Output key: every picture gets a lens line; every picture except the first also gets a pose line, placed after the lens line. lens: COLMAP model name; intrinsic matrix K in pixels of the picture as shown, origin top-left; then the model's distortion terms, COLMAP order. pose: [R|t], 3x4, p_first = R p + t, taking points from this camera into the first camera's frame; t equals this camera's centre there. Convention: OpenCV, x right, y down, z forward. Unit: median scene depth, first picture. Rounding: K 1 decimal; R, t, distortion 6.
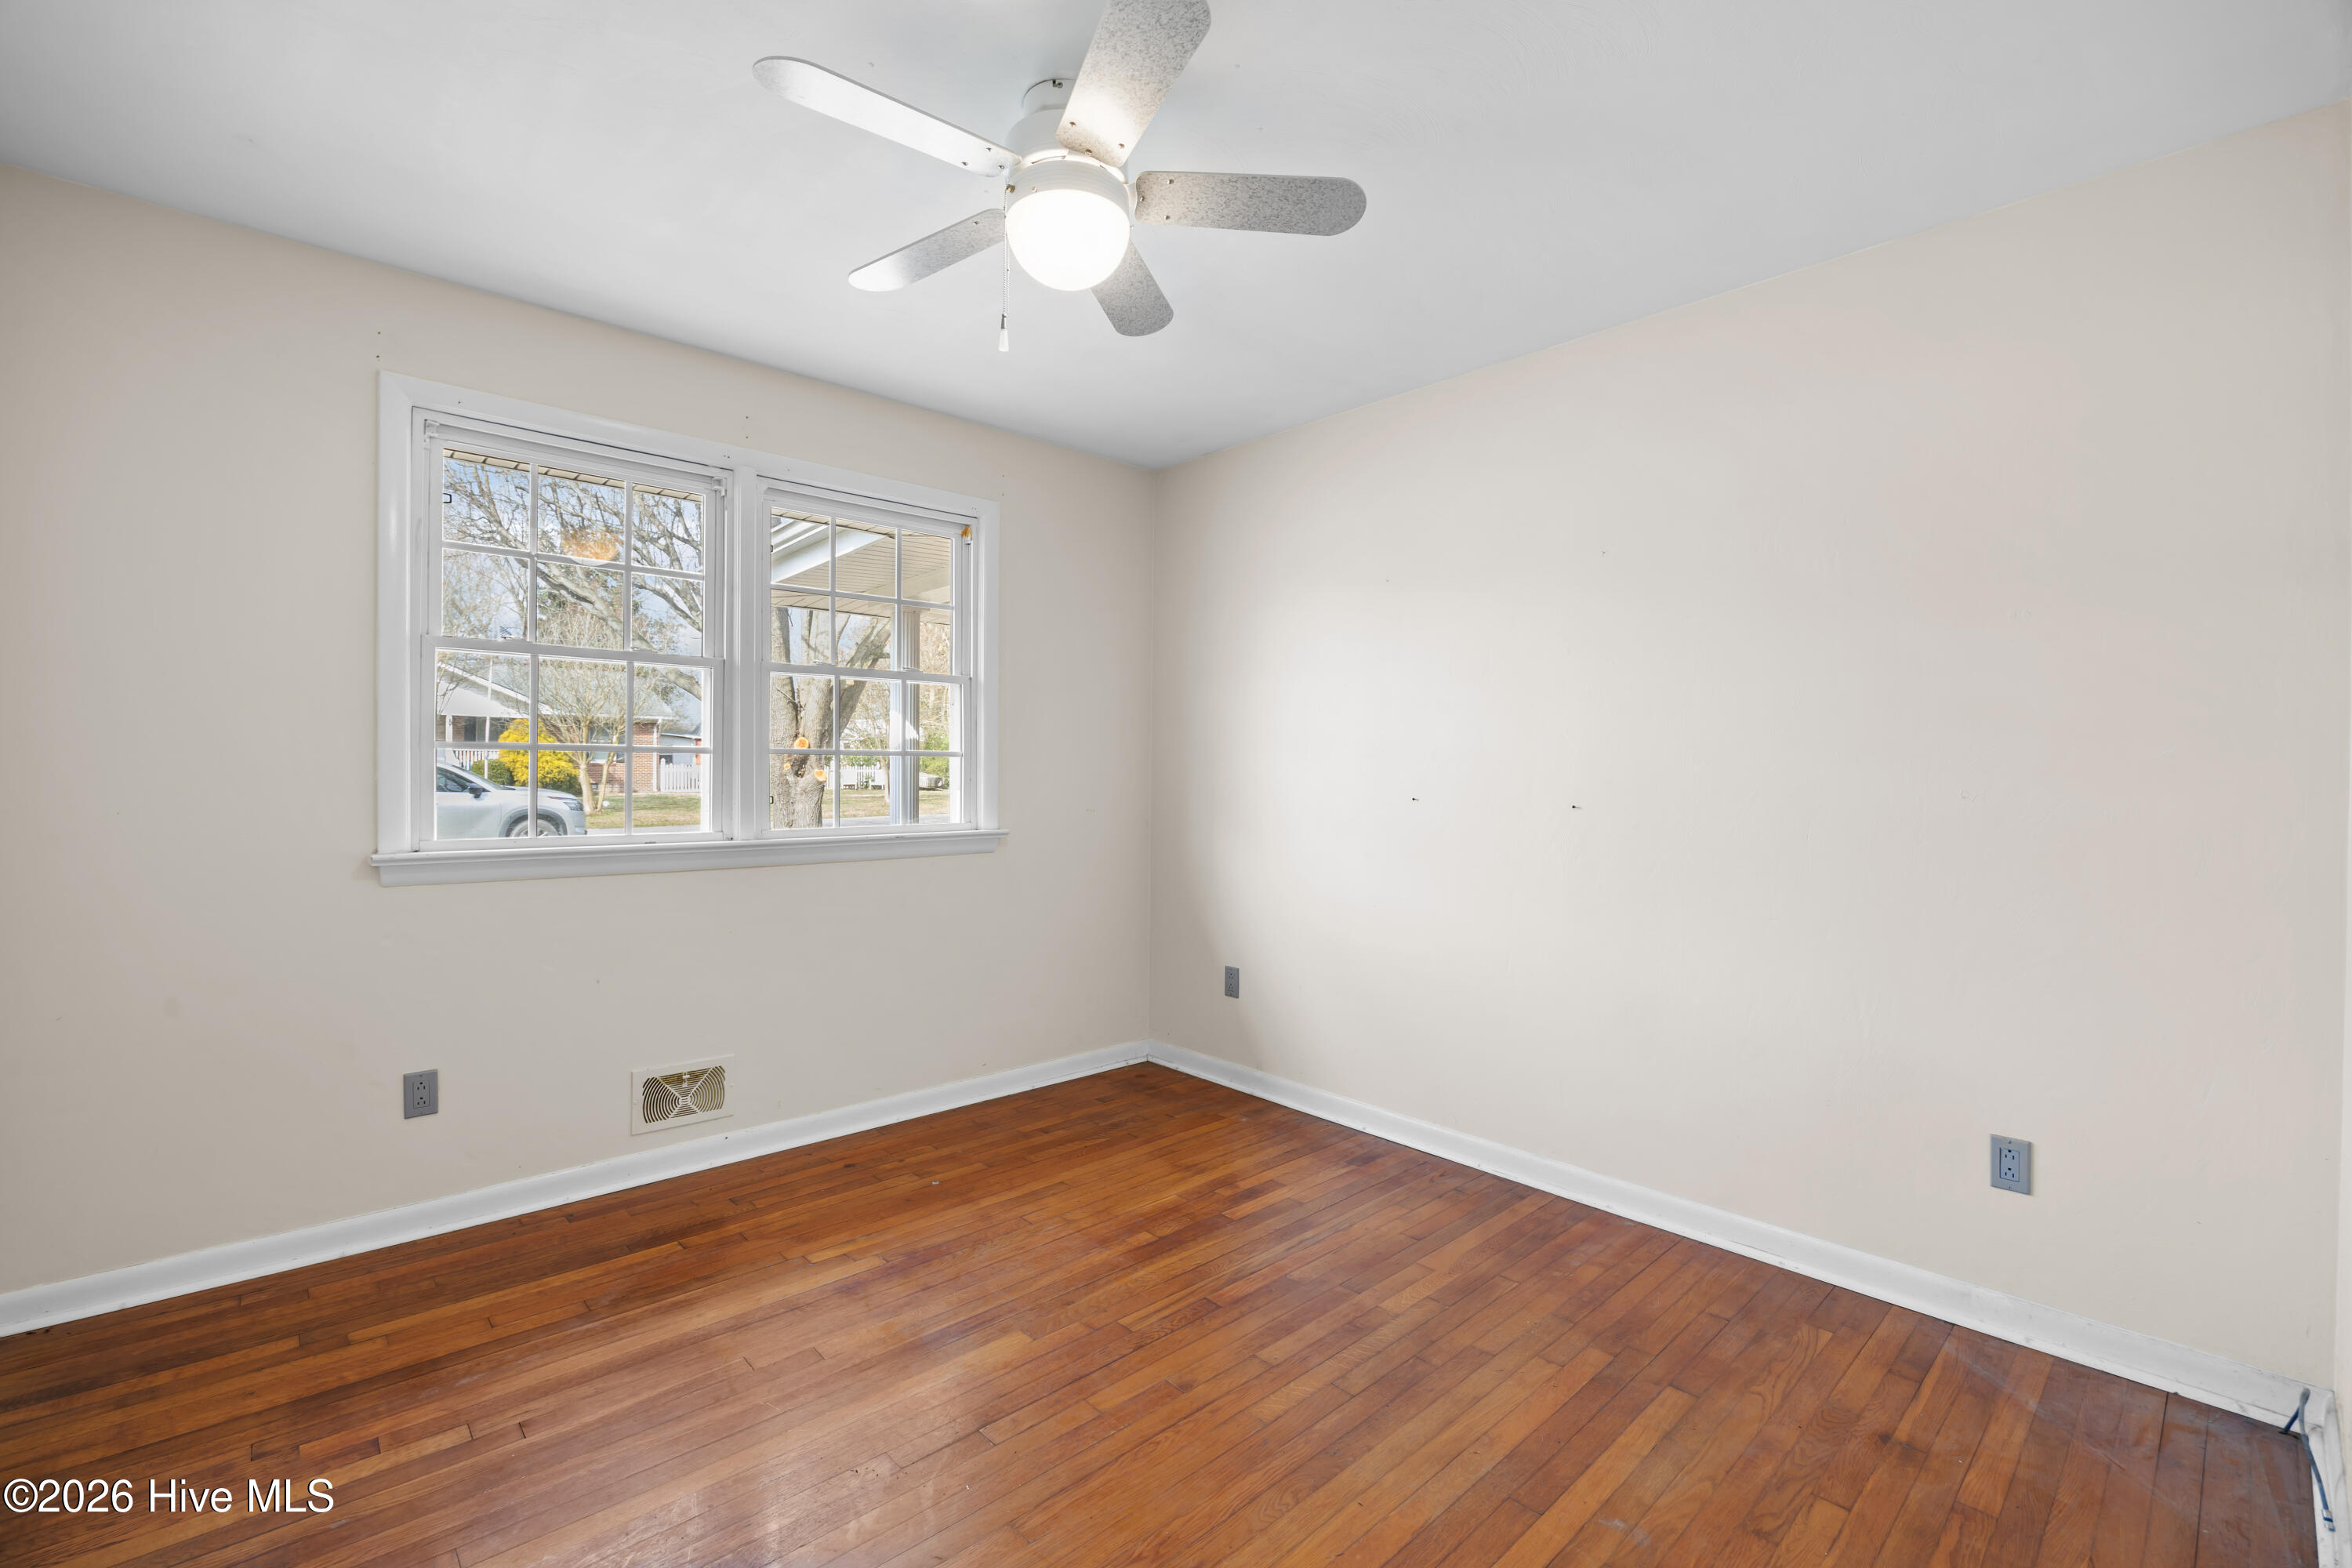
lens RADIAL K [[1020.7, 0, 1187.9], [0, 1020.7, 779.6], [0, 0, 1]] dist [-0.011065, -0.000056]
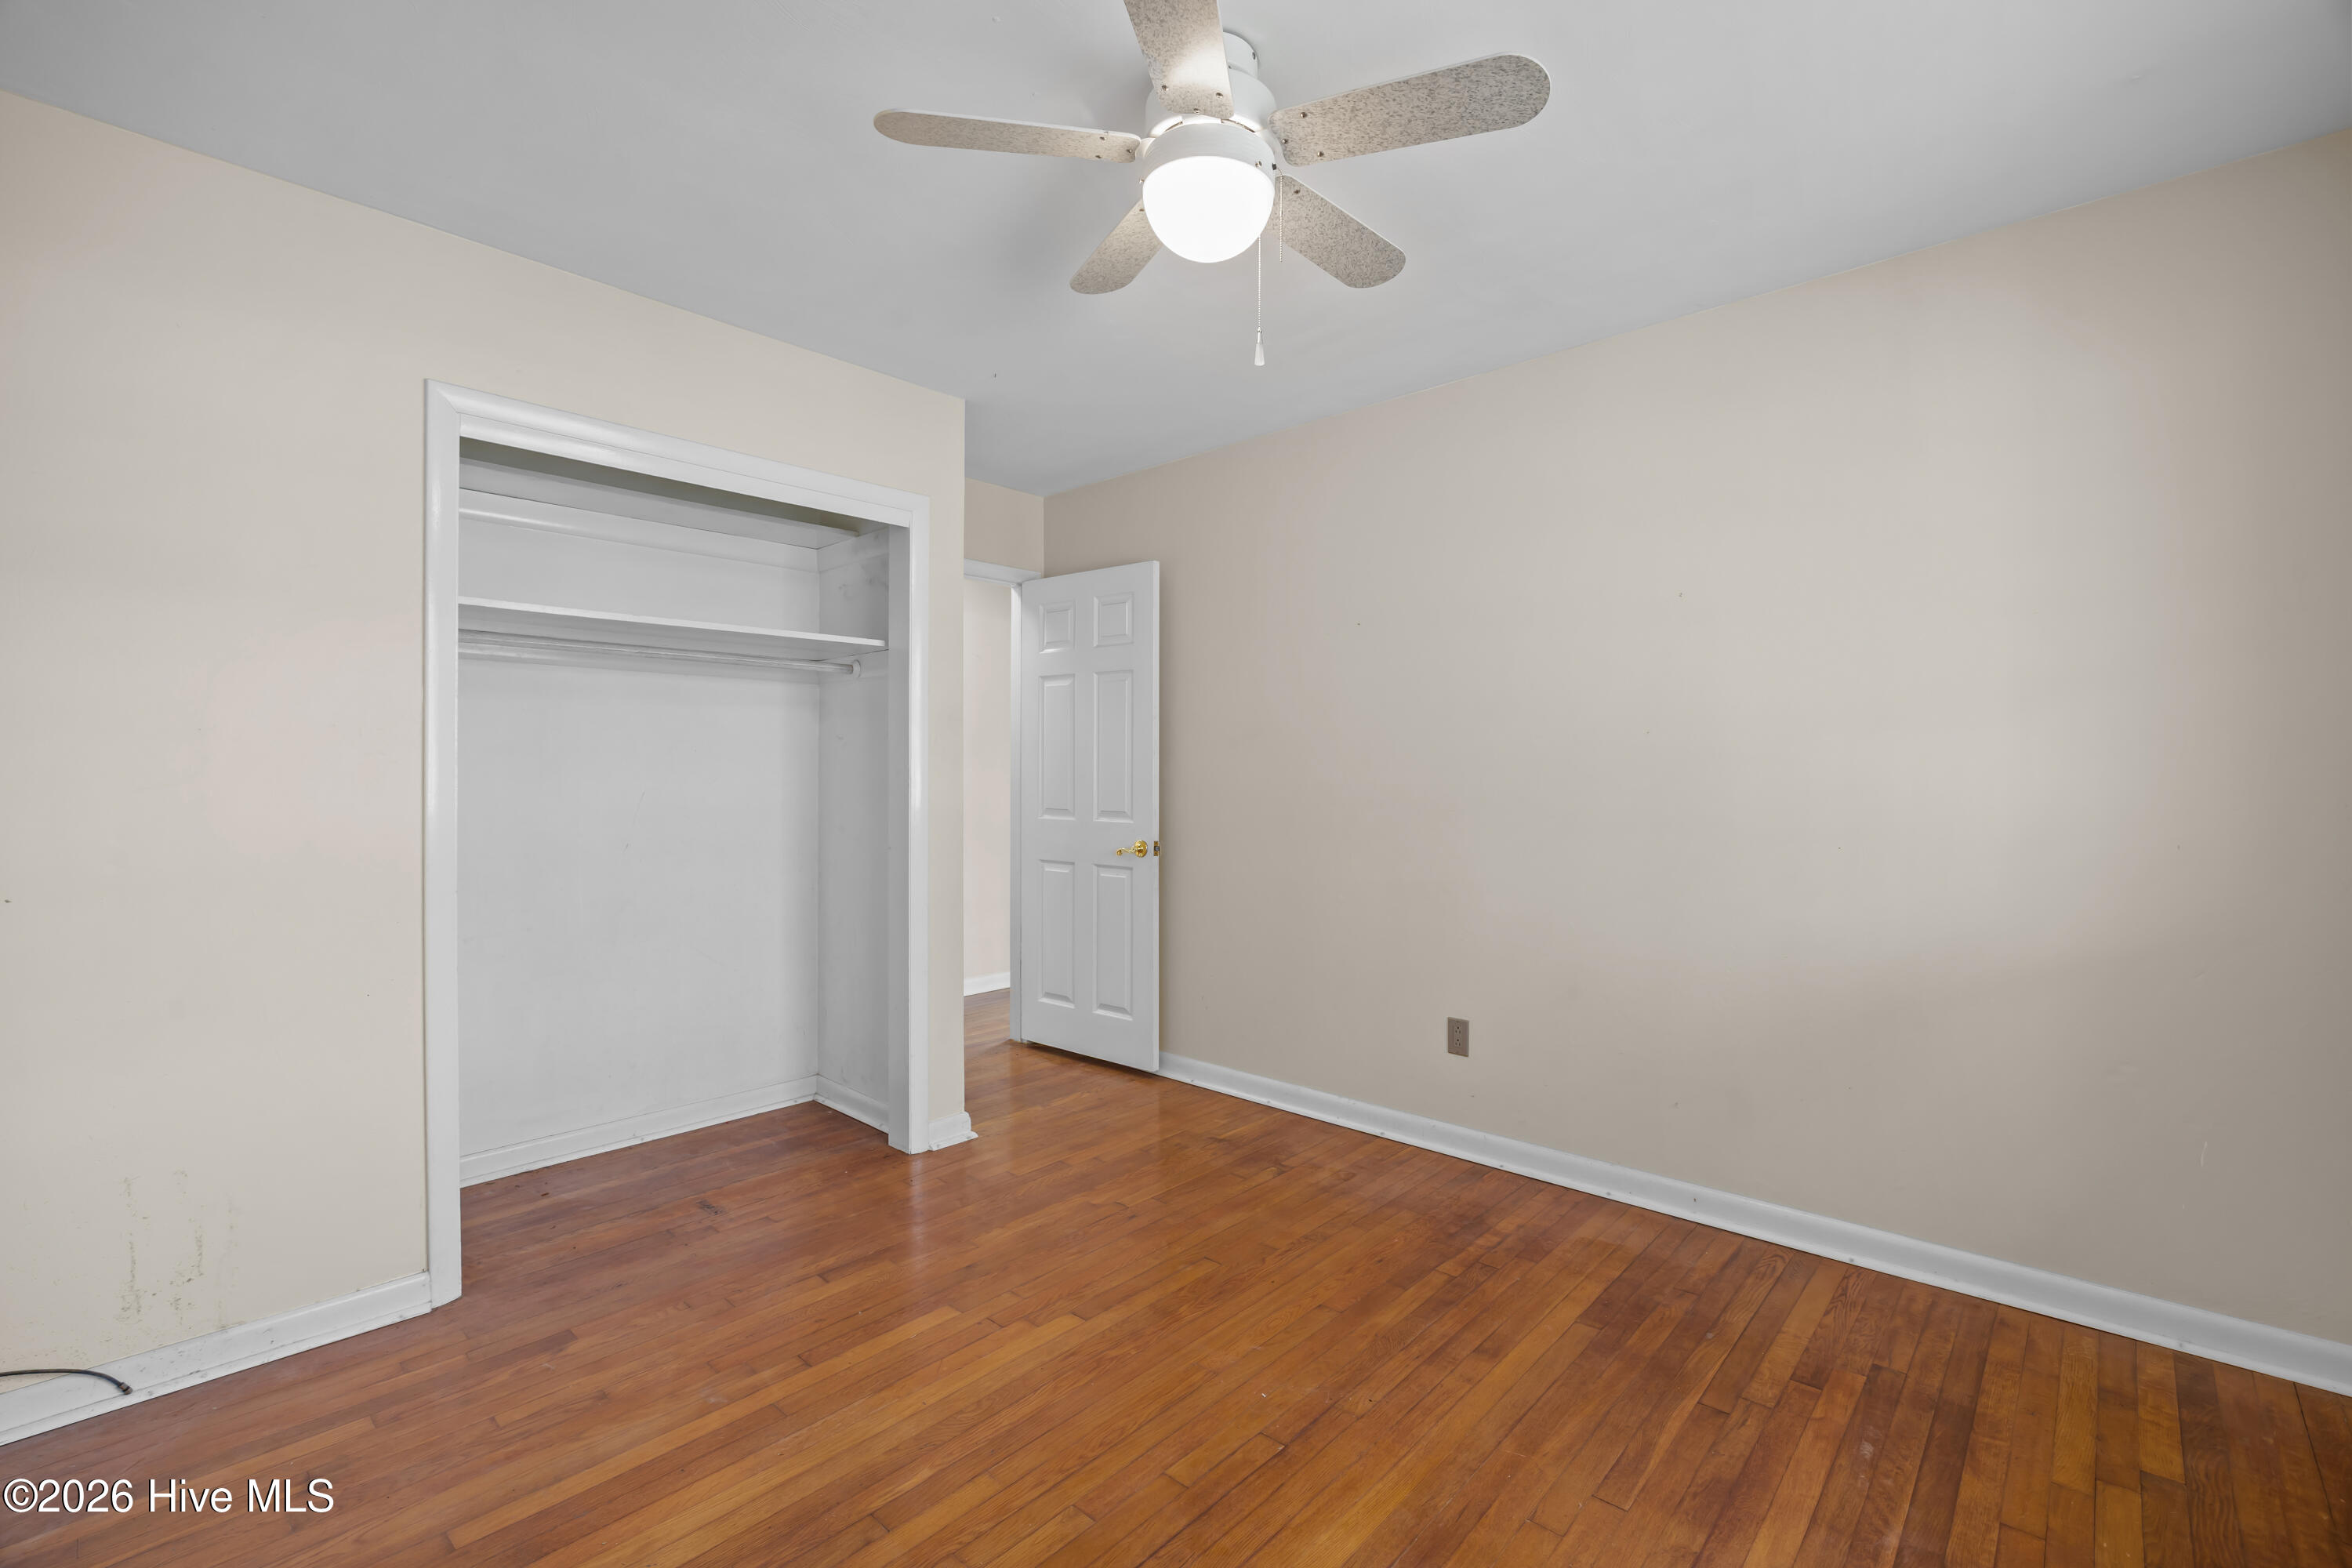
lens RADIAL K [[1020.7, 0, 1187.9], [0, 1020.7, 779.6], [0, 0, 1]] dist [-0.011065, -0.000056]
pose [[-0.996836, -0.005724, -0.079280, -0.029484], [-0.006582, 0.999922, 0.010571, -0.012875], [0.079213, 0.011060, -0.996796, 1.898495]]
